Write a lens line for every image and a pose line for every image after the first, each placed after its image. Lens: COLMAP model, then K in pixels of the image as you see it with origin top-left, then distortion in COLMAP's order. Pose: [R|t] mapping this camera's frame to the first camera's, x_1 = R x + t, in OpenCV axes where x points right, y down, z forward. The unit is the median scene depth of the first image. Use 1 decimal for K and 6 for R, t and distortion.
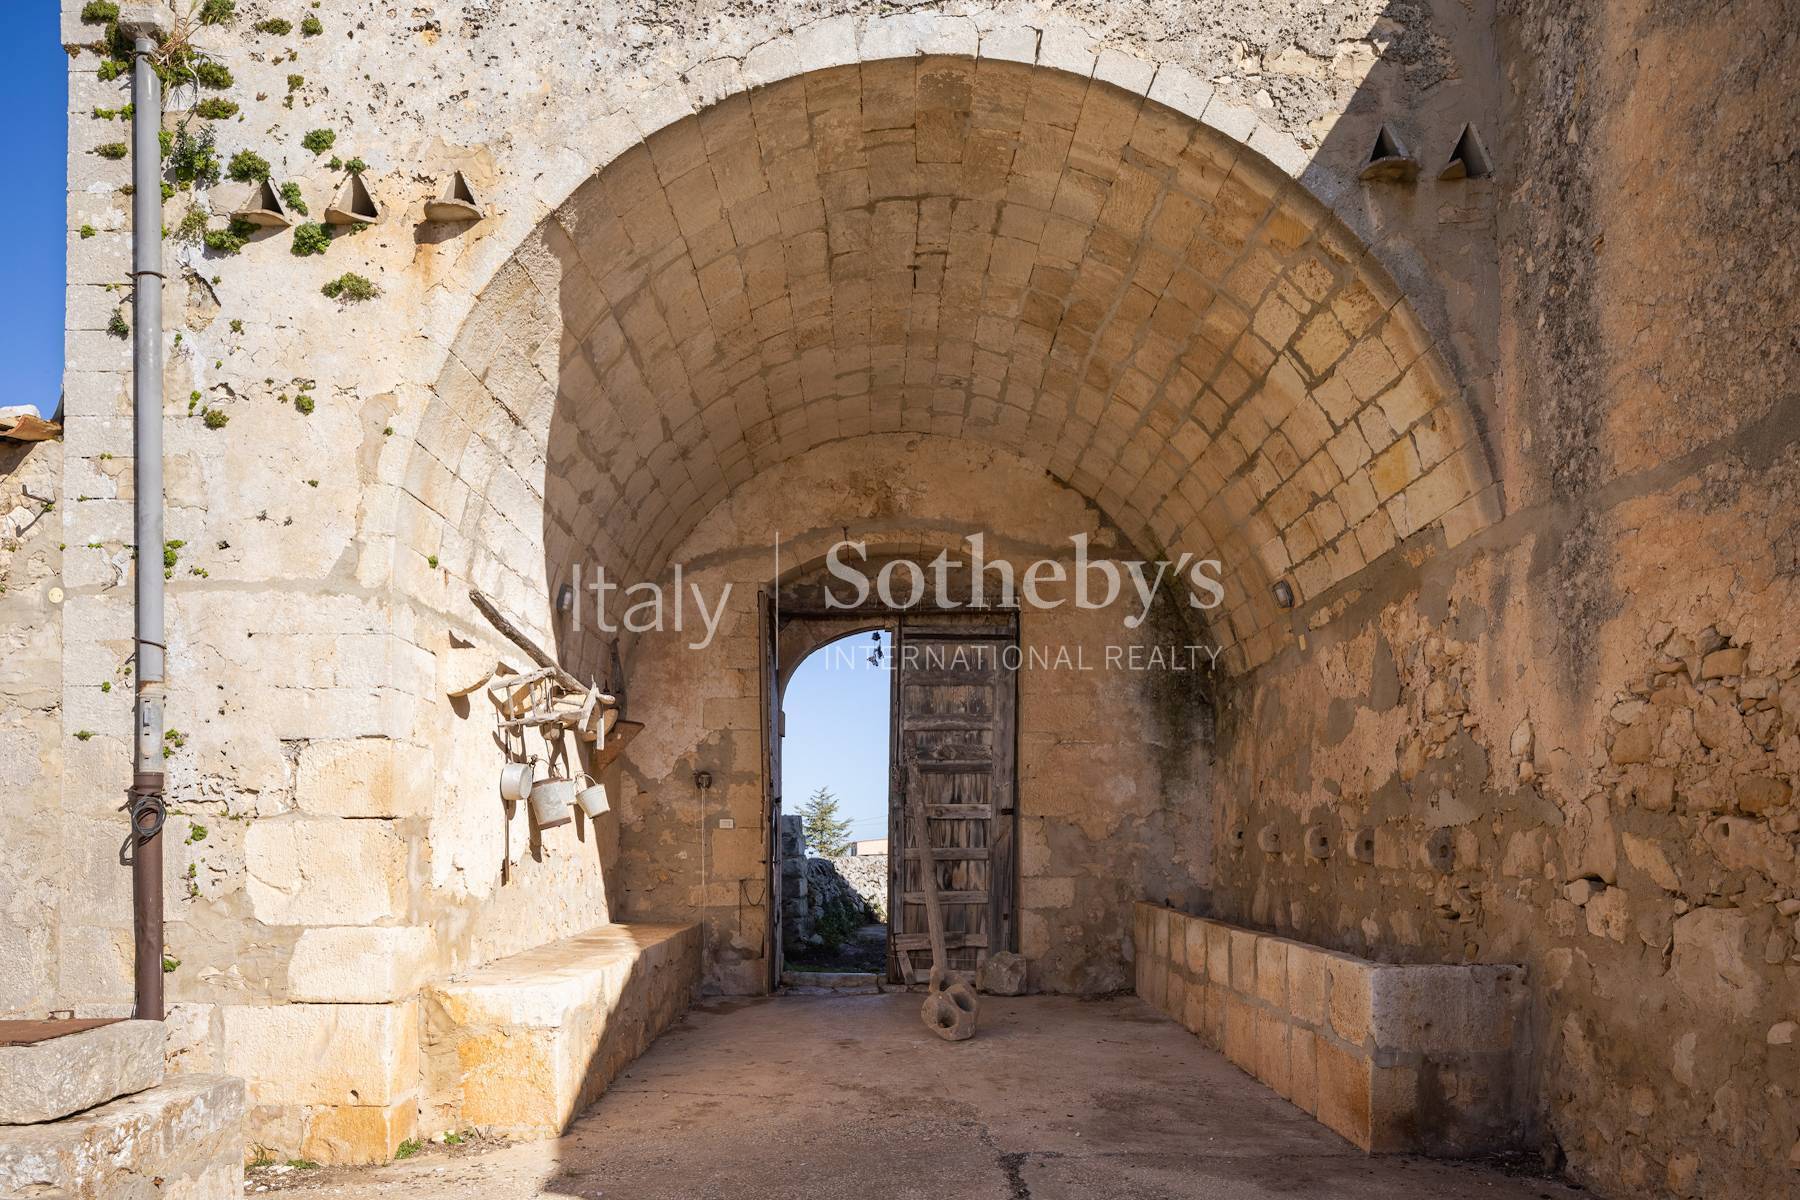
lens RADIAL K [[1230.2, 0, 864.8], [0, 1230.2, 846.2], [0, 0, 1]] dist [-0.007148, -0.000675]
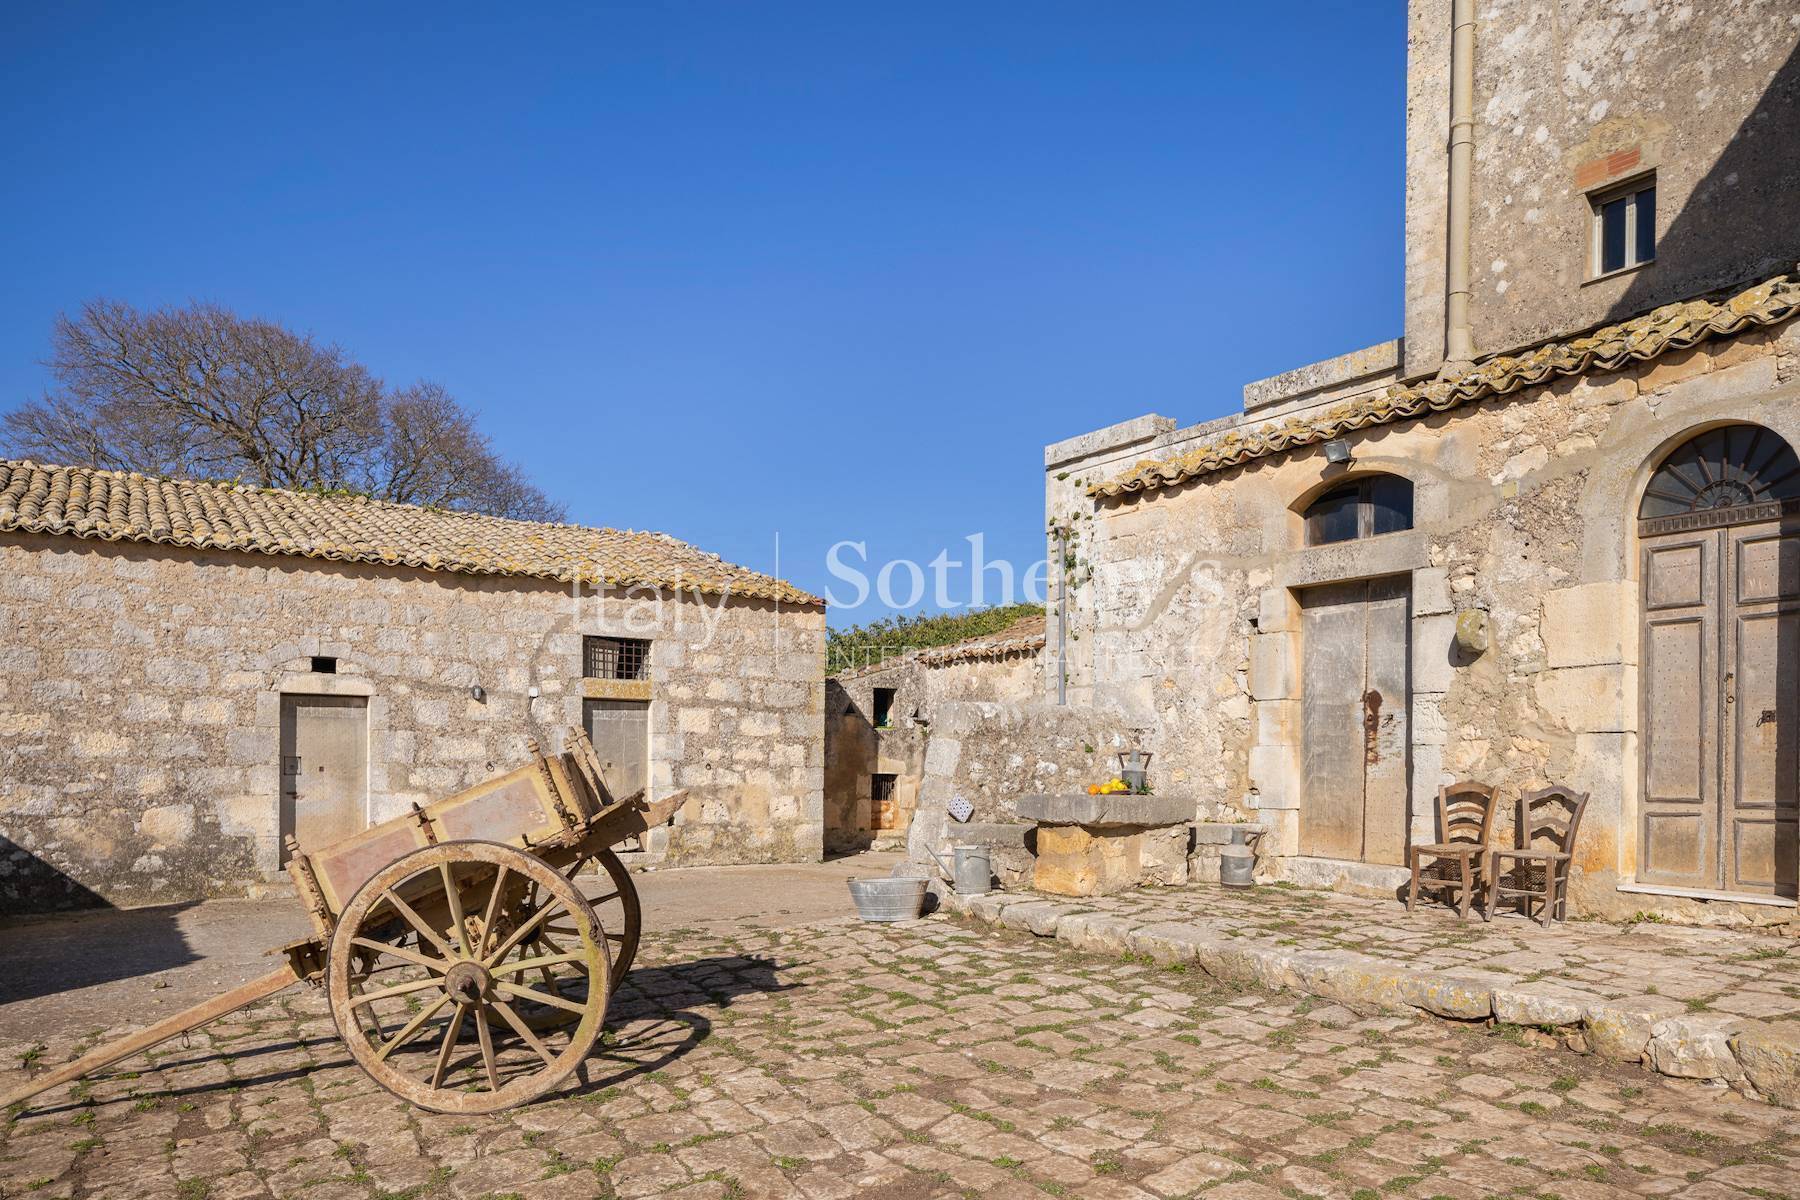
lens RADIAL K [[1227.7, 0, 882.1], [0, 1227.7, 774.3], [0, 0, 1]] dist [-0.008822, 0.003259]
pose [[0.569116, 0.007660, -0.822221, 1.948479], [0.001653, 0.999944, 0.010460, -0.007807], [0.822255, -0.007312, 0.569072, -1.367357]]
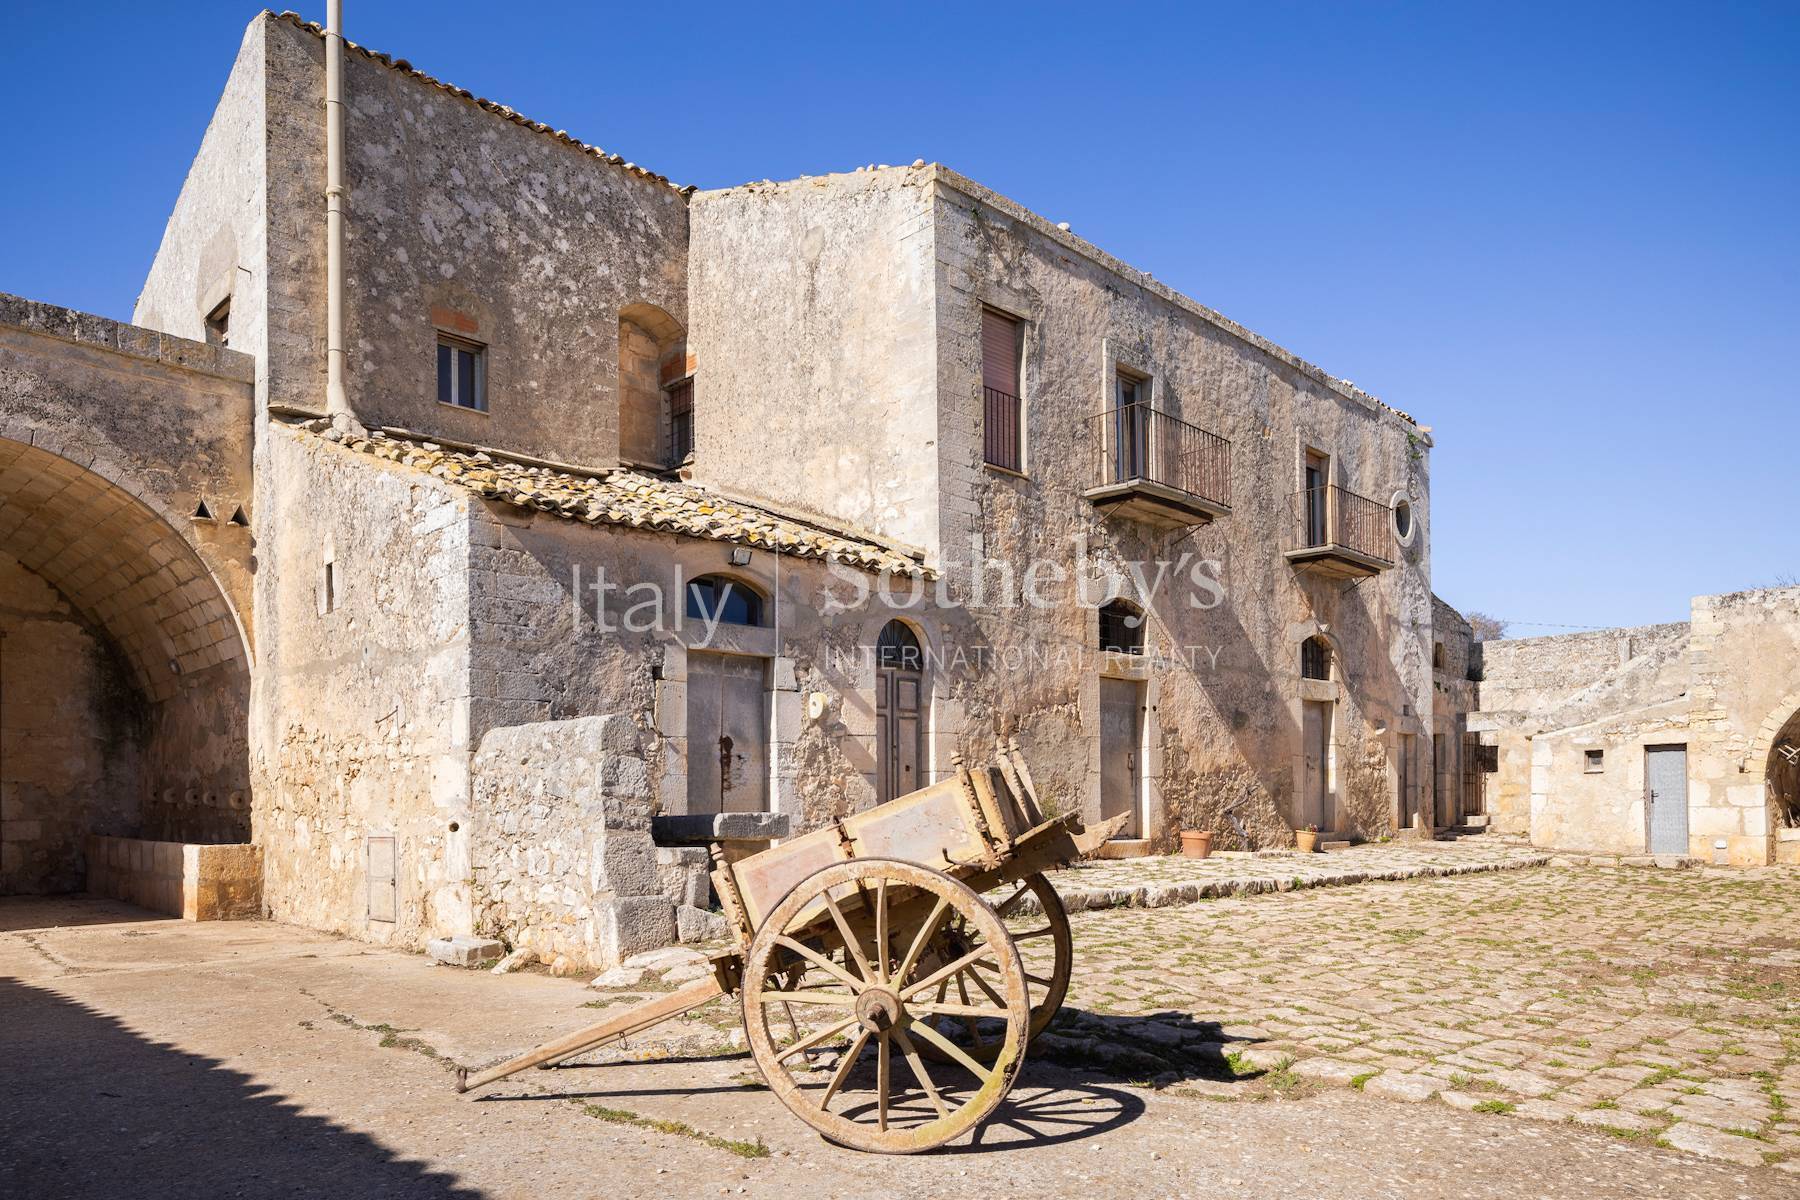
lens RADIAL K [[1210.5, 0, 872.5], [0, 1210.5, 812.6], [0, 0, 1]] dist [-0.013280, 0.006492]
pose [[0.700728, -0.006195, 0.713402, -0.350335], [0.005134, 0.999980, 0.003642, 0.028281], [-0.713410, 0.001110, 0.700746, -1.603678]]
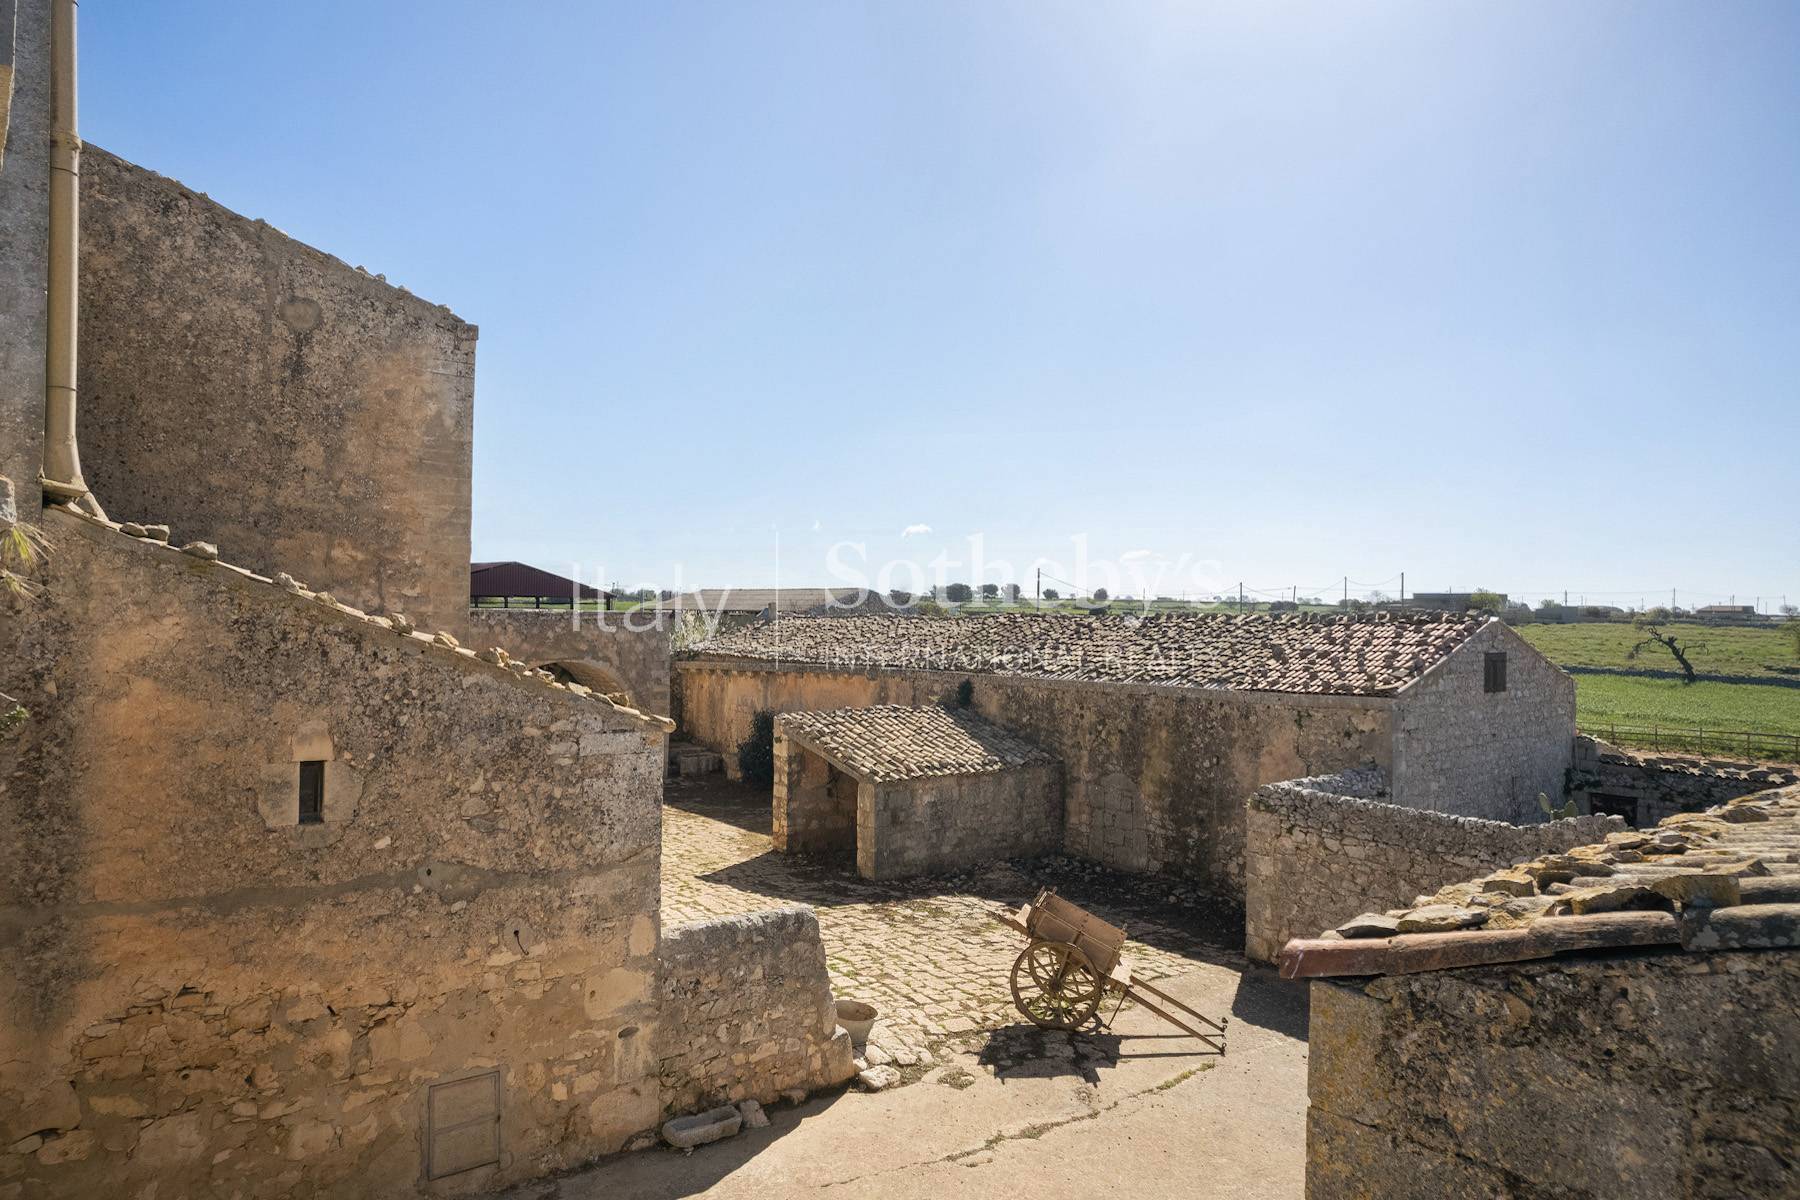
lens RADIAL K [[1165.3, 0, 889.7], [0, 1165.3, 601.7], [0, 0, 1]] dist [-0.078429, 0.072338]
pose [[-0.634982, -0.003247, 0.772520, -1.204229], [-0.023670, 0.999603, -0.015255, -0.623681], [-0.772164, -0.027973, -0.634807, 0.982890]]
